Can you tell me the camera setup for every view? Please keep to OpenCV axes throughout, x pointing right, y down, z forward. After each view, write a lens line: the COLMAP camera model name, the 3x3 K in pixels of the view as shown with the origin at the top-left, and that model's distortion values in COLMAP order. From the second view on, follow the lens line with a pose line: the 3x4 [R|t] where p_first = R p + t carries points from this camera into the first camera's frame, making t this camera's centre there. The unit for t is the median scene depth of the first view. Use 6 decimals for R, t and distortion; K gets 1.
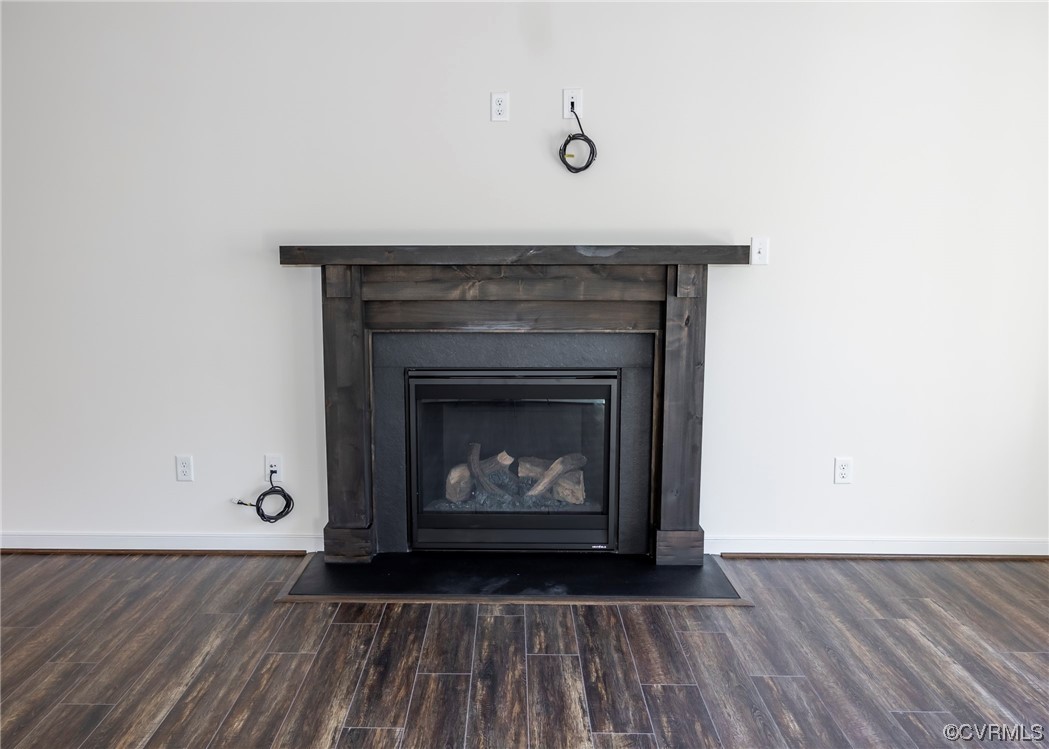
lens RADIAL K [[848.5, 0, 485.7], [0, 848.5, 377.5], [0, 0, 1]] dist [-0.002025, 0.004021]
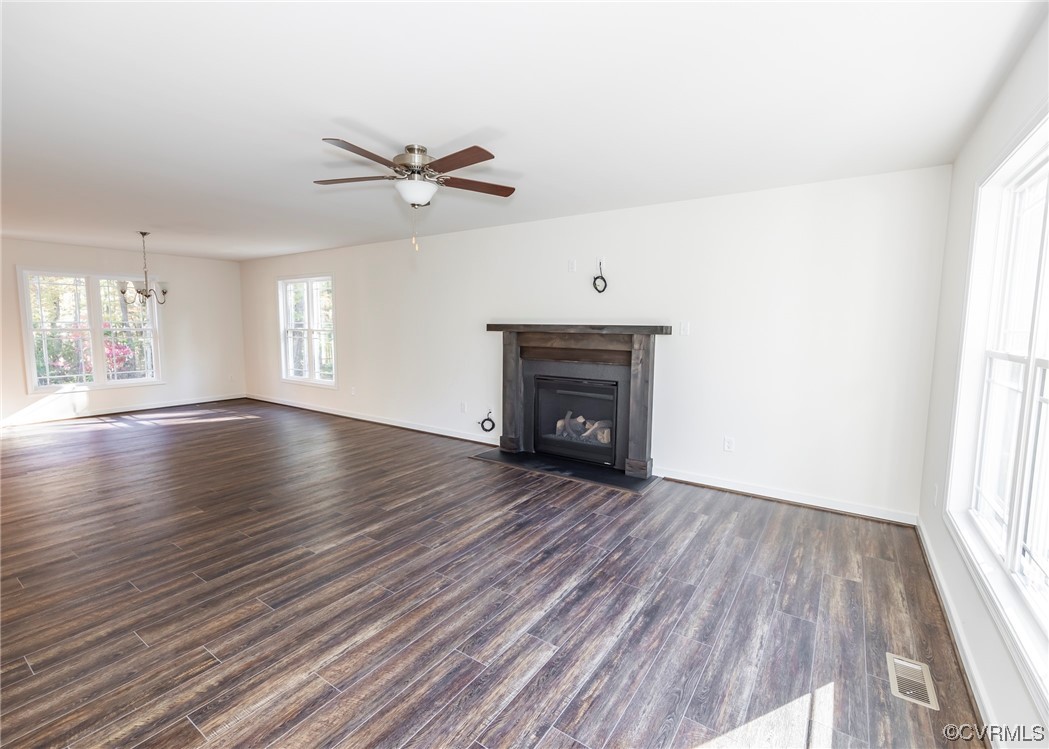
lens RADIAL K [[468.2, 0, 524.5], [0, 468.2, 374.5], [0, 0, 1]] dist [0.000663, -0.000077]
pose [[0.841189, 0.067981, -0.536451, 0.624792], [-0.092955, 0.995477, -0.019609, 0.018021], [0.532692, 0.066361, 0.843704, -0.145532]]
